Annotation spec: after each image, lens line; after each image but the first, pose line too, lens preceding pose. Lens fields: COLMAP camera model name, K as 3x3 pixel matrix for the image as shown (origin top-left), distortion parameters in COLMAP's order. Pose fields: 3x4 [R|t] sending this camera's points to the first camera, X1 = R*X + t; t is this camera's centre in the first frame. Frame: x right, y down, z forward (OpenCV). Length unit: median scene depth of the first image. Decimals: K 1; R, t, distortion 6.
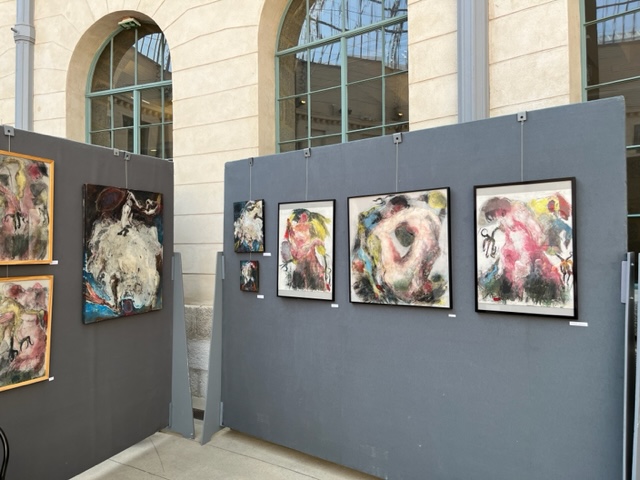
lens RADIAL K [[403.4, 0, 319.5], [0, 403.4, 245.5], [0, 0, 1]] dist [0.035676, -0.006653]
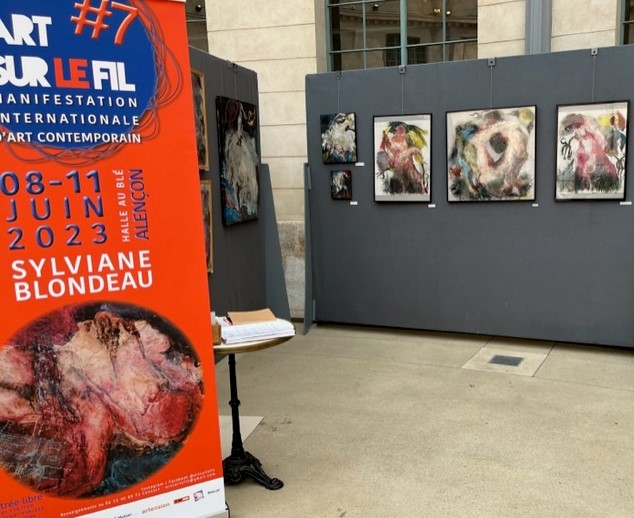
lens RADIAL K [[565.9, 0, 316.8], [0, 565.9, 256.4], [0, 0, 1]] dist [0.019837, 0.012264]
pose [[0.973208, -0.042029, 0.226054, -0.670627], [0.011106, 0.990597, 0.136362, 0.065971], [-0.229660, -0.130198, 0.964523, -0.542546]]
